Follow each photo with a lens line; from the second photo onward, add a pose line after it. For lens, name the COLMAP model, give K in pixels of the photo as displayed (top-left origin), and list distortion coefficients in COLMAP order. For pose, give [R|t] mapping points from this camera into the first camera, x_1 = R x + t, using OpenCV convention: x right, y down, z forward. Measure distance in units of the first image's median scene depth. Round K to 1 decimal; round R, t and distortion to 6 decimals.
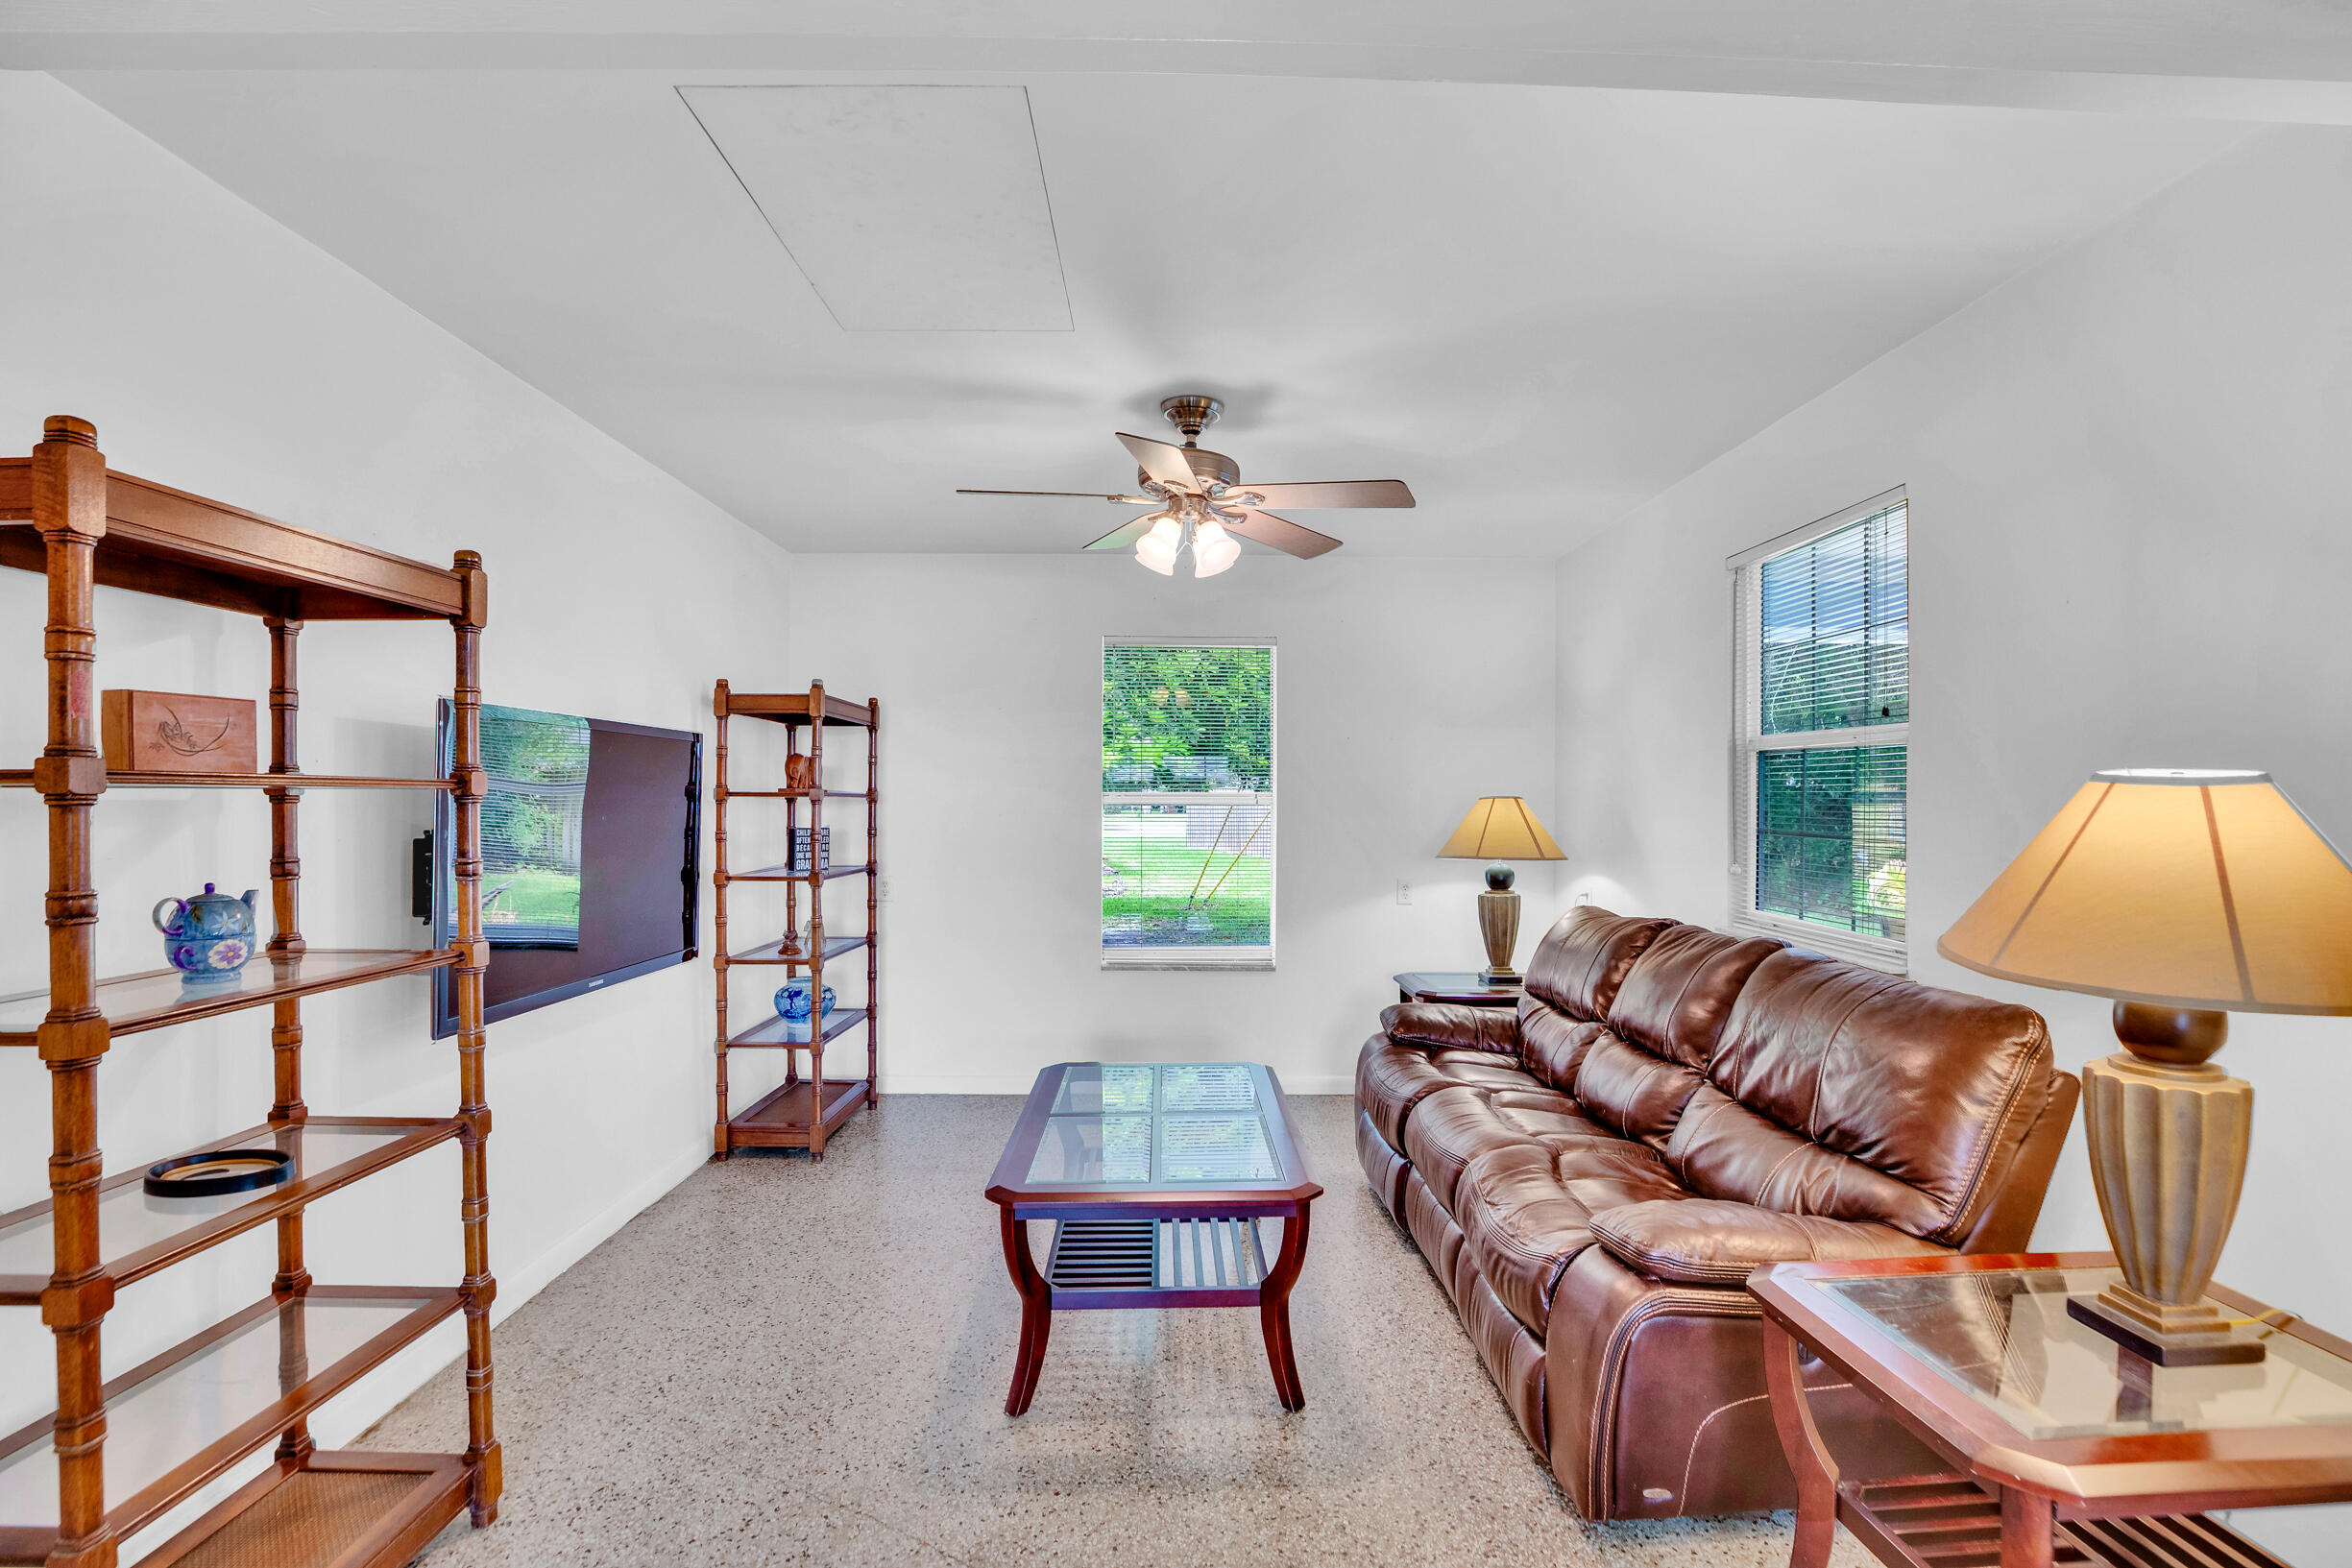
lens RADIAL K [[1082.0, 0, 1189.2], [0, 1082.0, 798.8], [0, 0, 1]] dist [-0.043529, 0.012904]
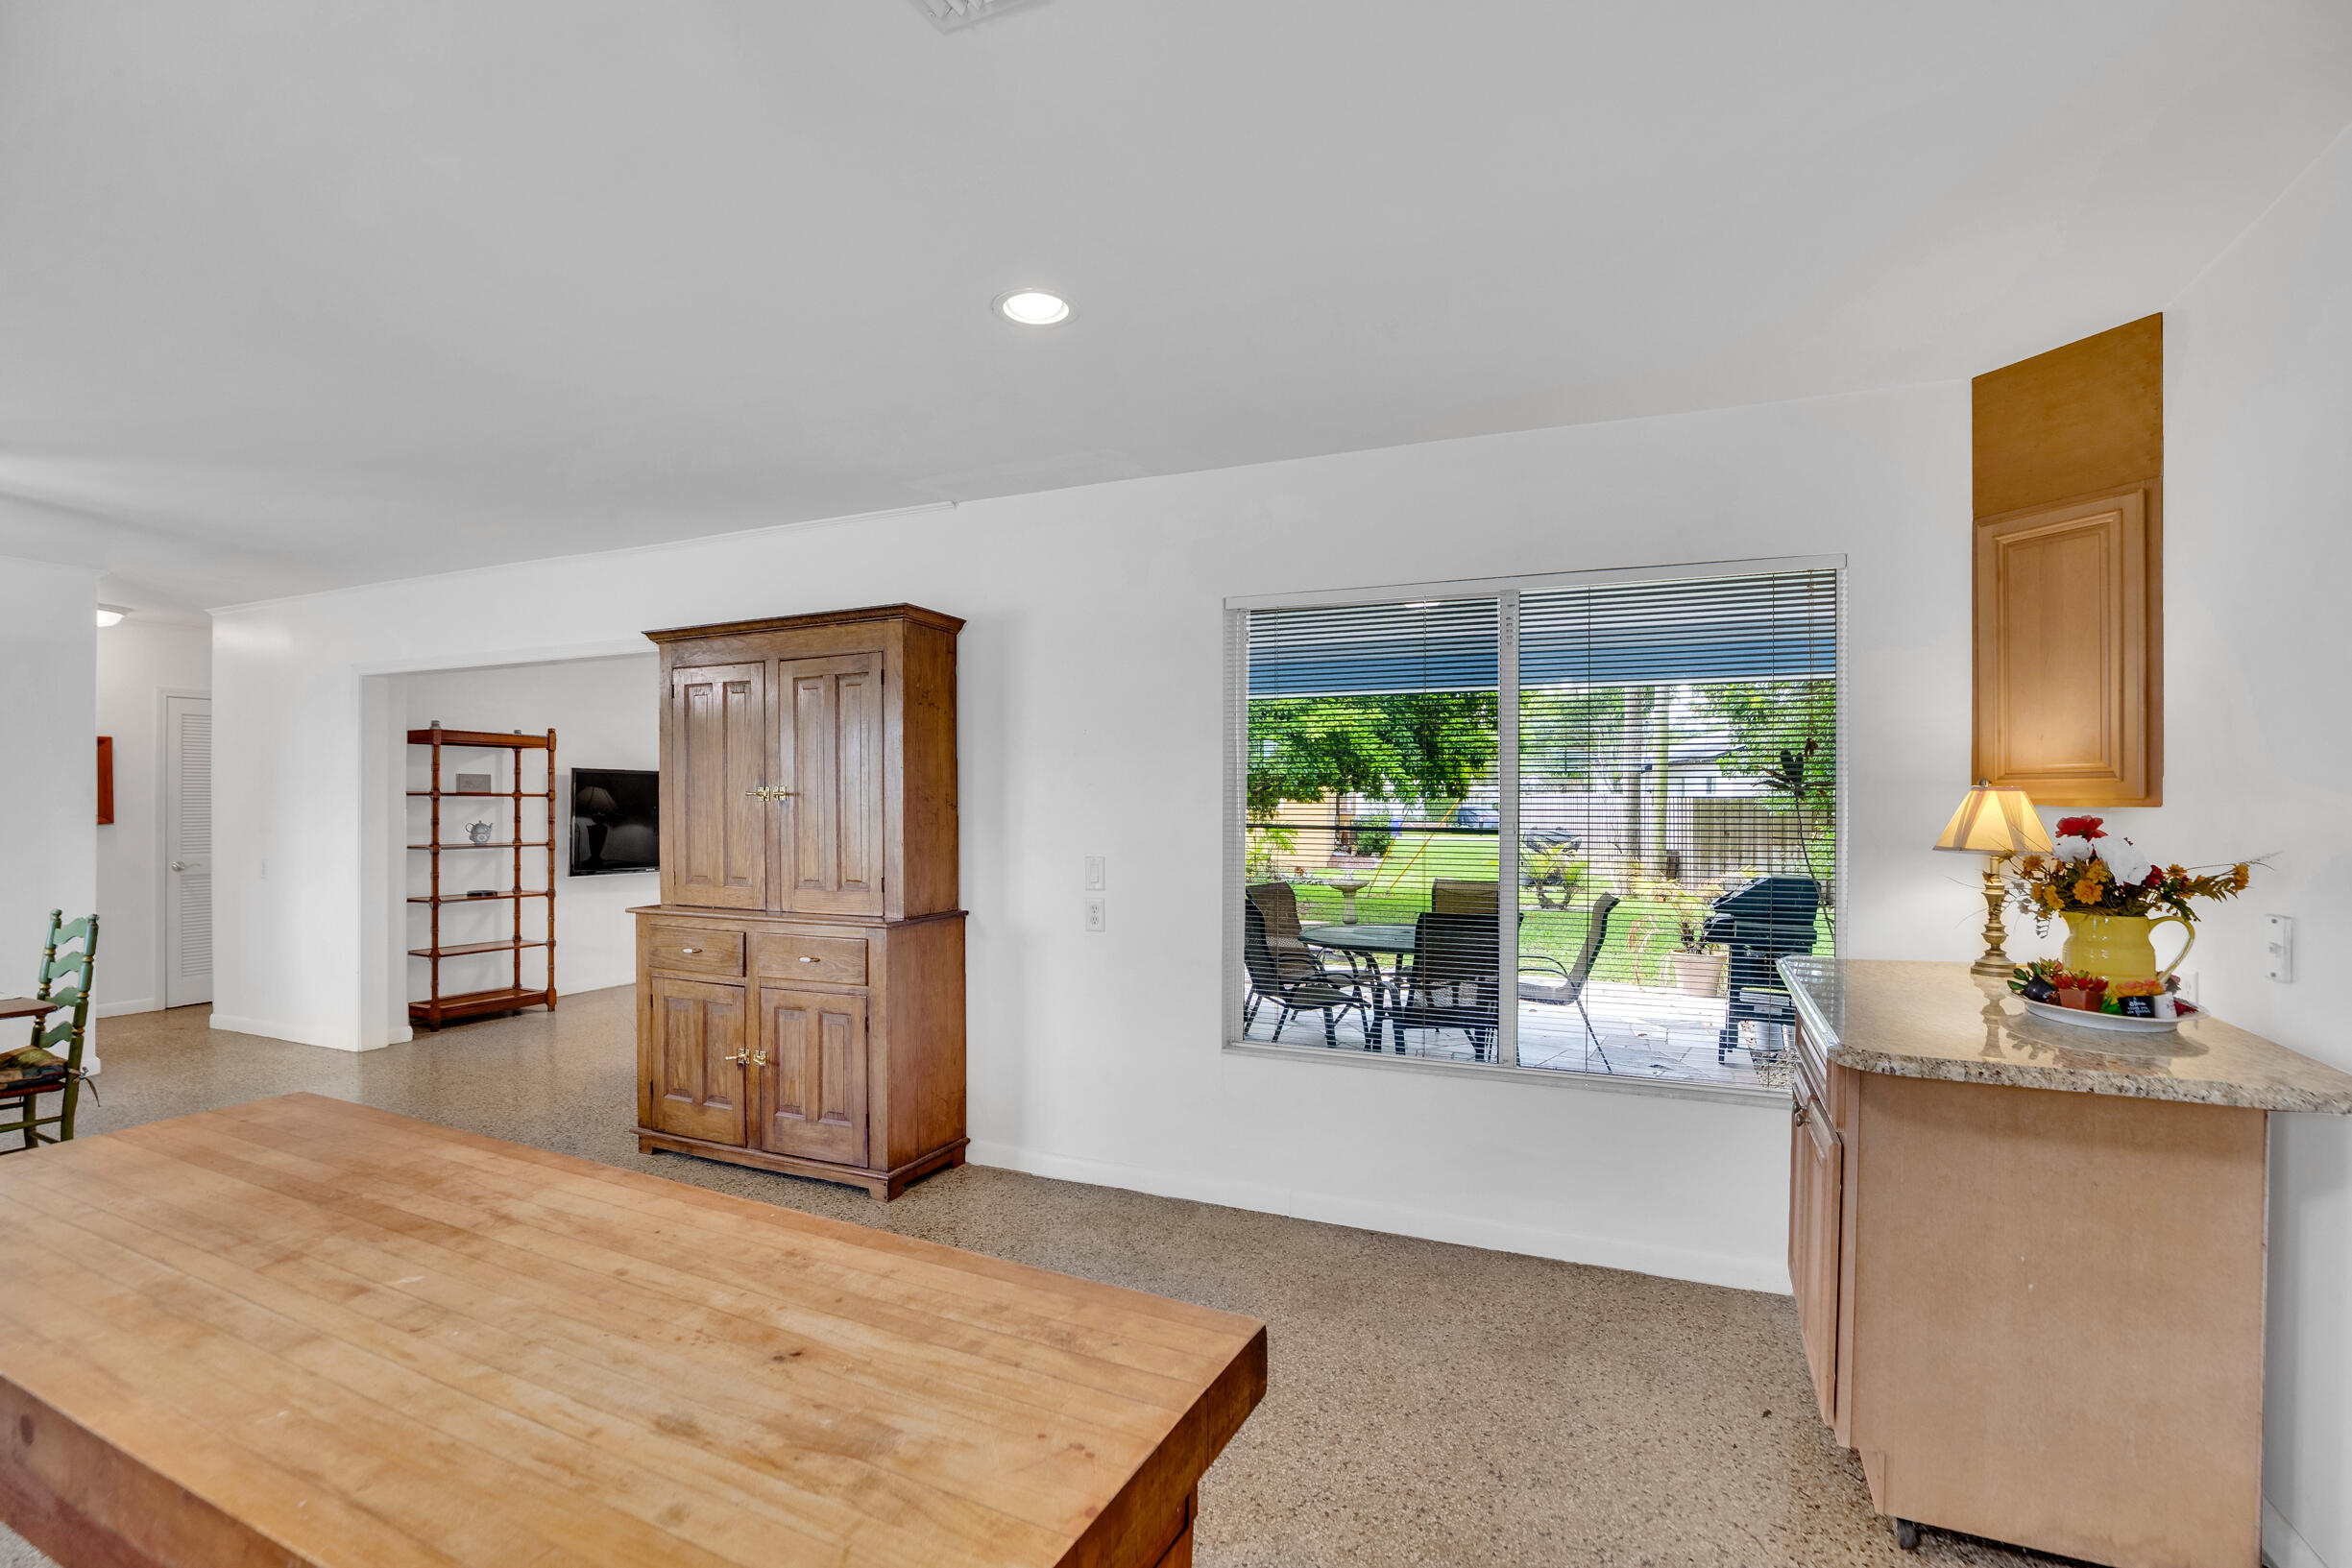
lens RADIAL K [[1082.0, 0, 1196.6], [0, 1082.0, 806.7], [0, 0, 1]] dist [-0.043529, 0.012904]
pose [[0.907004, 0.006097, -0.421078, 1.513782], [-0.005103, 0.999981, 0.003488, -0.000020], [0.421091, -0.001015, 0.907018, -0.718194]]
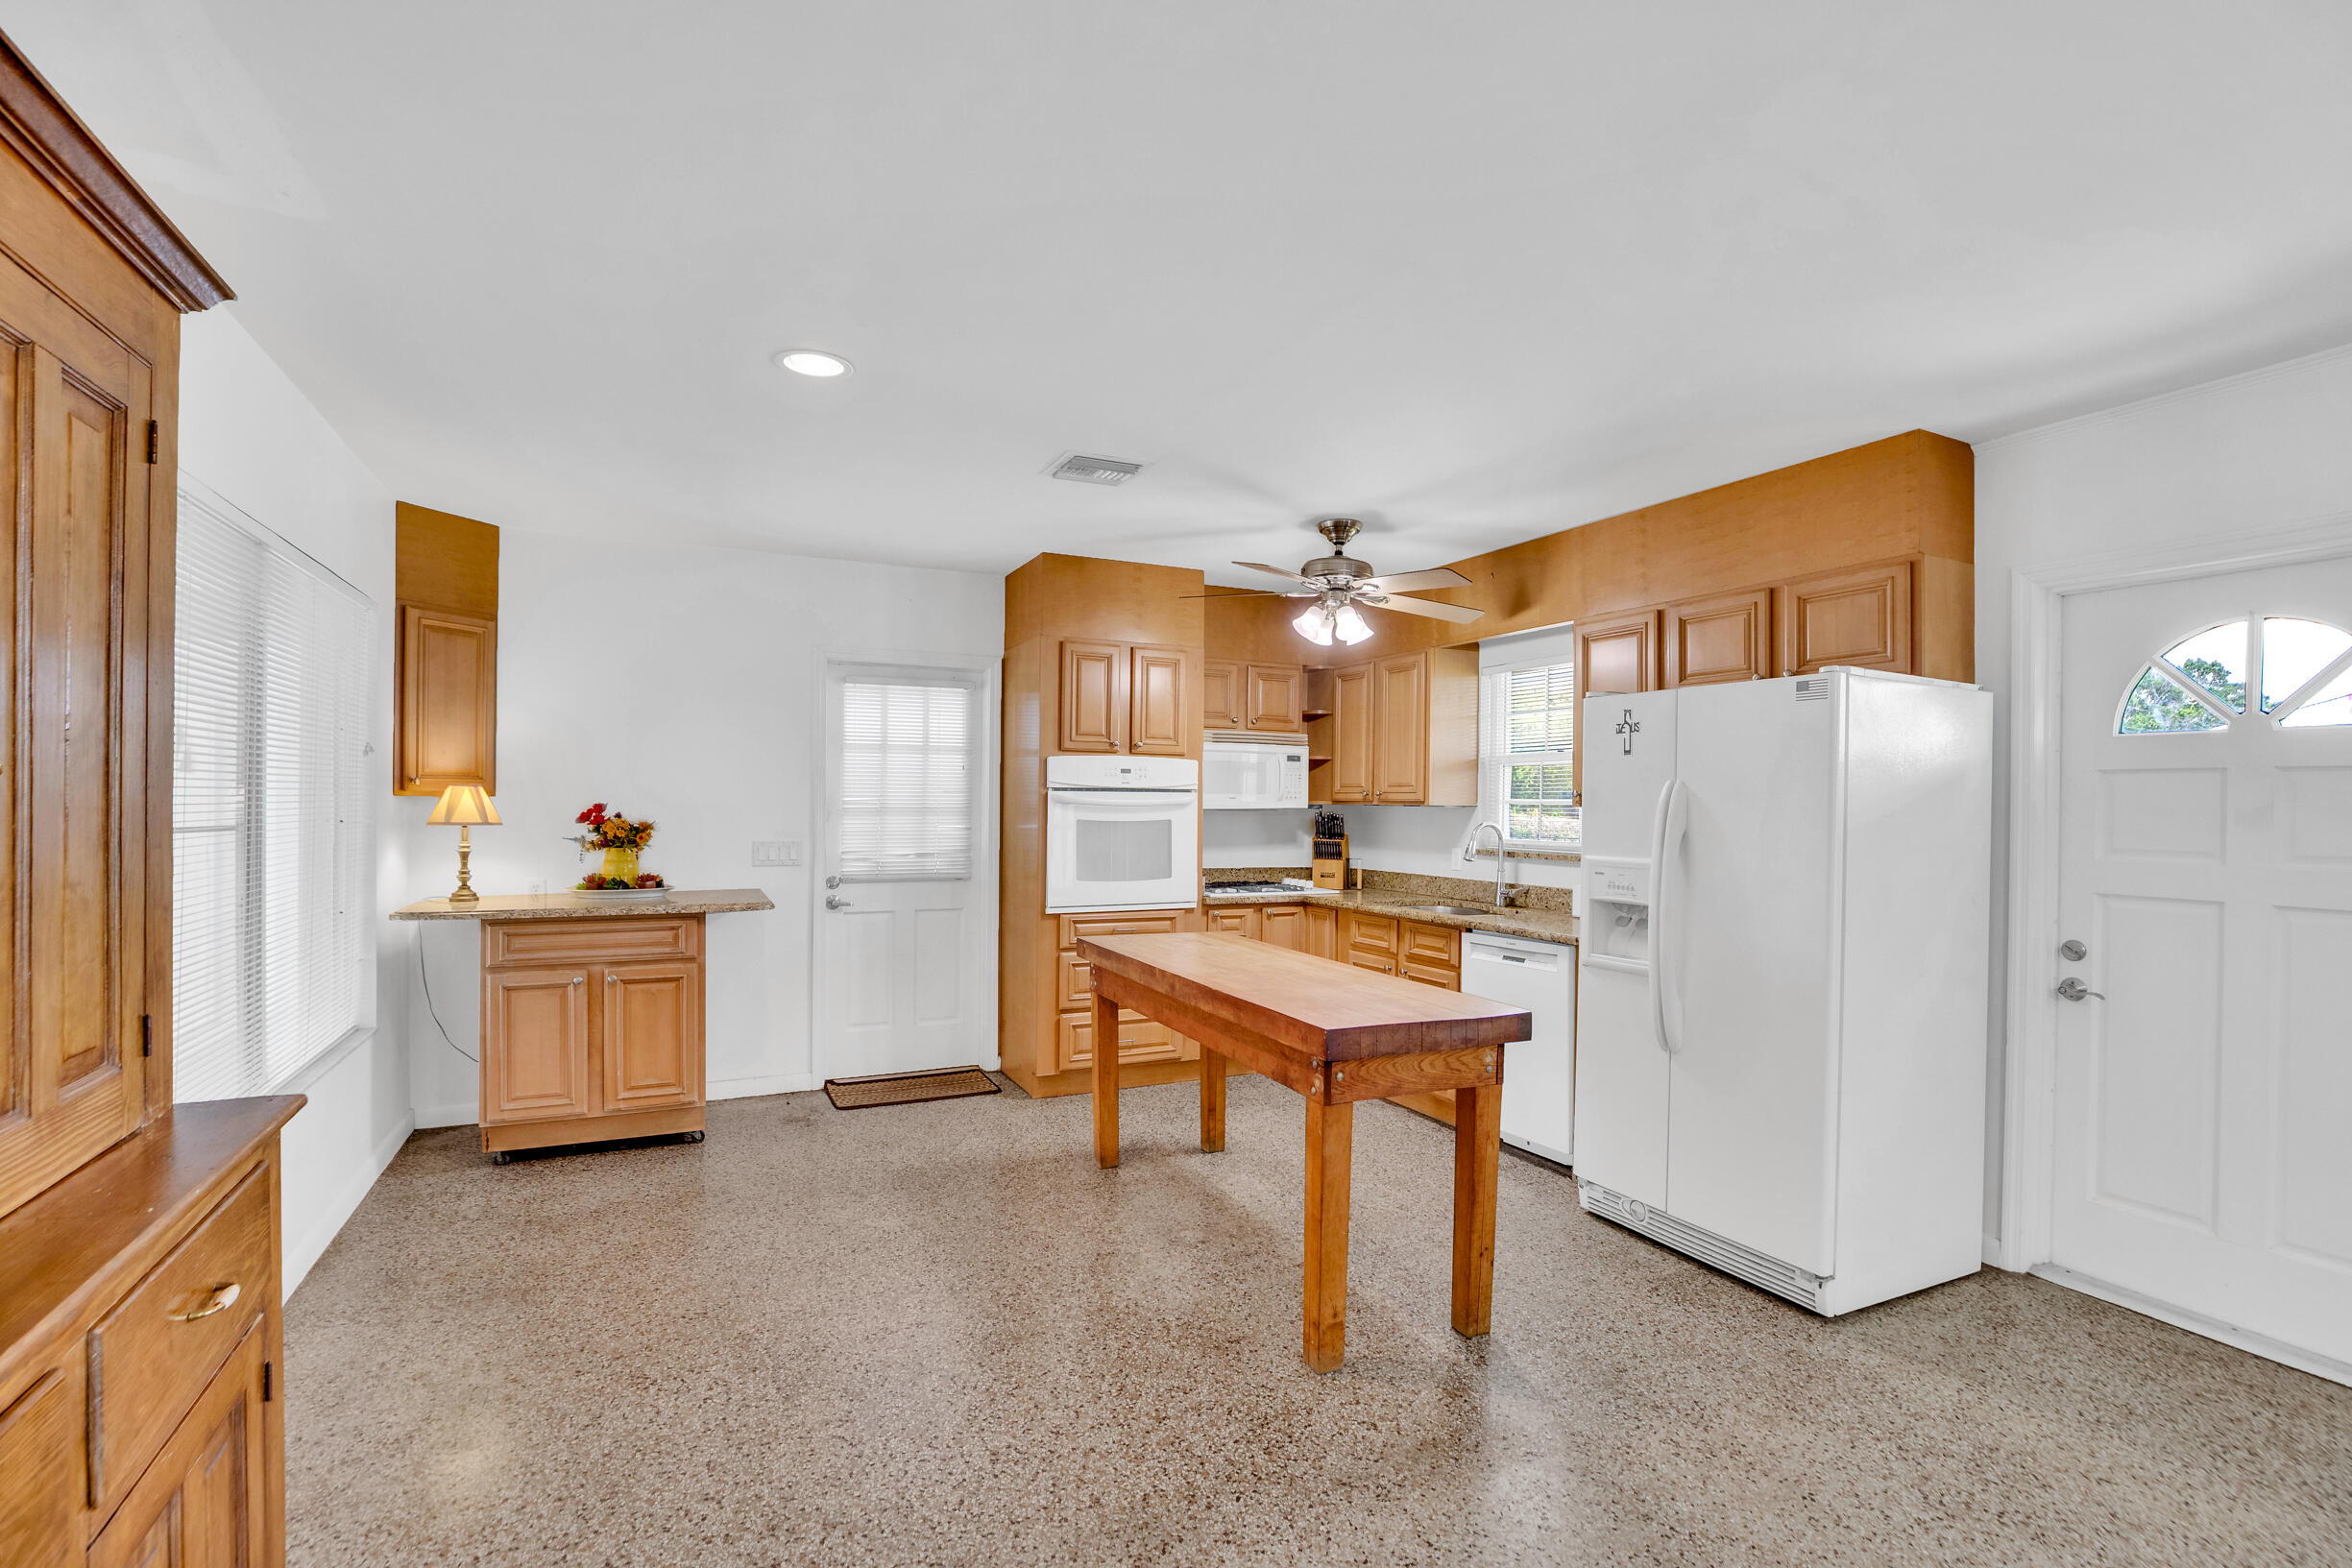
lens RADIAL K [[1082.0, 0, 1196.6], [0, 1082.0, 804.7], [0, 0, 1]] dist [-0.043529, 0.012904]
pose [[-0.425944, -0.007487, 0.904719, 0.285323], [-0.008990, 0.999951, 0.004043, -0.003149], [-0.904705, -0.006411, -0.425990, -0.050069]]
